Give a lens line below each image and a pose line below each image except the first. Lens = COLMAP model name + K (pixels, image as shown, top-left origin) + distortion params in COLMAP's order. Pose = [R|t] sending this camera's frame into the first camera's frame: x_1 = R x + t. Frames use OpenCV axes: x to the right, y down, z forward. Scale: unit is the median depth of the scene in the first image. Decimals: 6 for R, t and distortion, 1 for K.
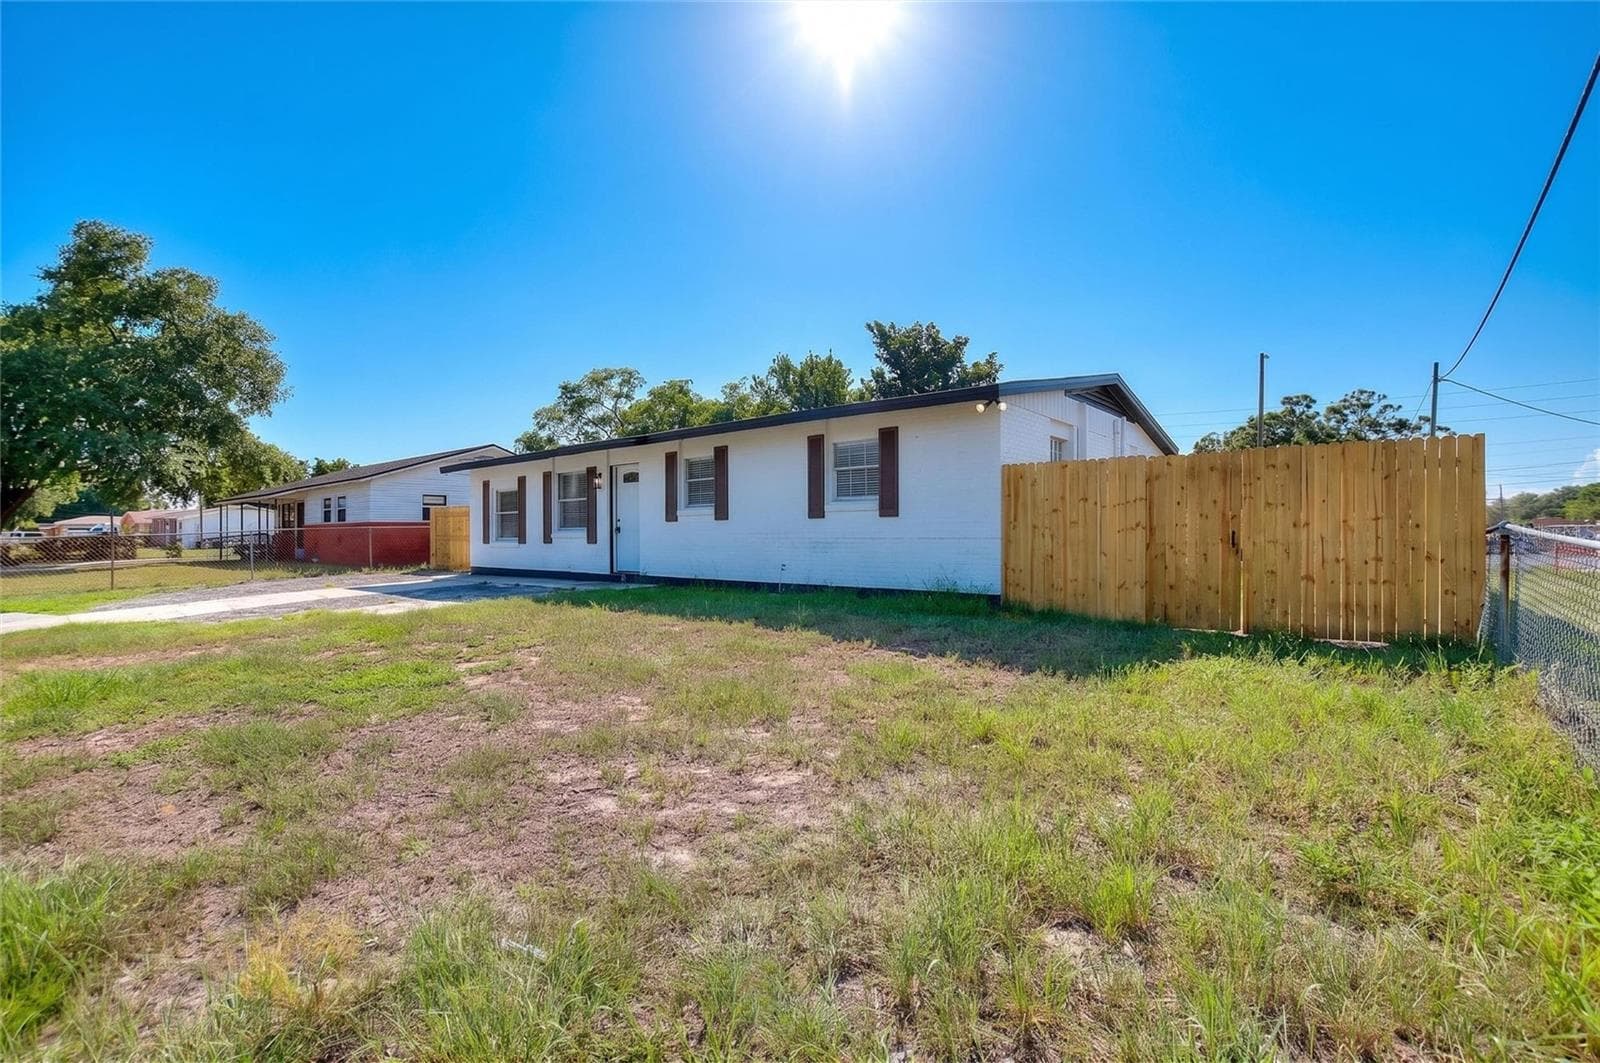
lens RADIAL K [[740.2, 0, 790.8], [0, 740.2, 535.5], [0, 0, 1]] dist [-0.034243, -0.000713]
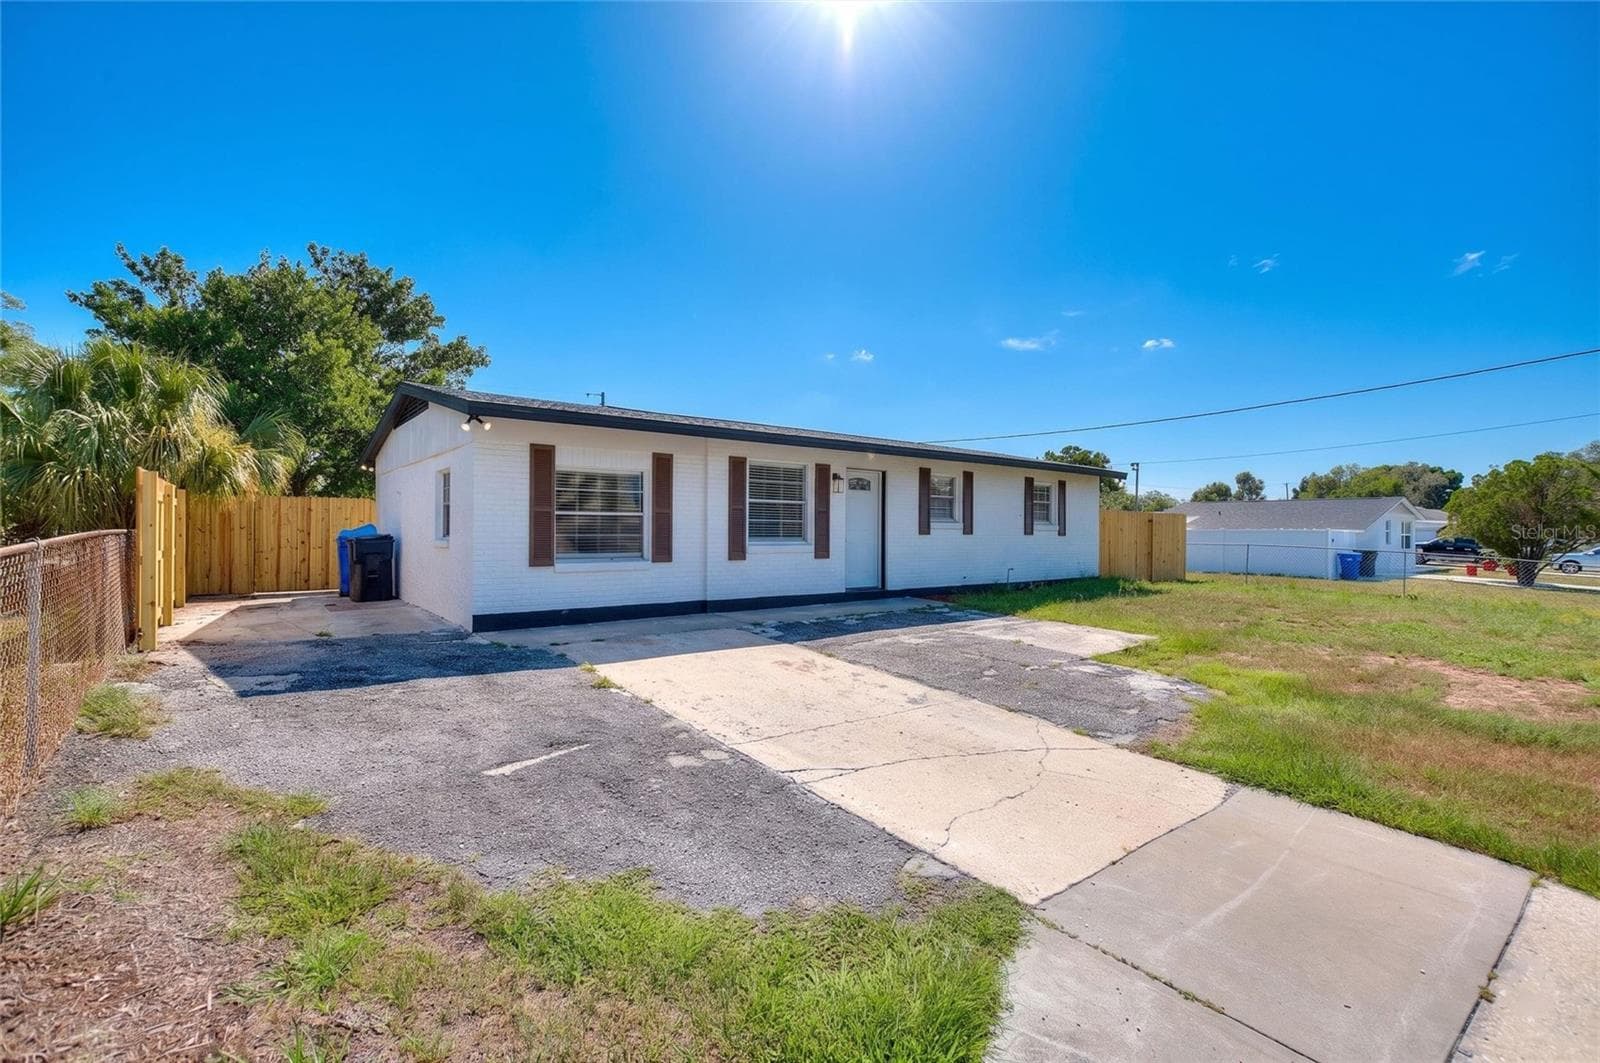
lens RADIAL K [[740.2, 0, 803.6], [0, 740.2, 534.2], [0, 0, 1]] dist [-0.034243, -0.000713]
pose [[0.170656, 0.005280, 0.985317, -1.035382], [-0.004323, 0.999980, -0.004610, -0.010937], [-0.985321, -0.003473, 0.170675, 0.835963]]
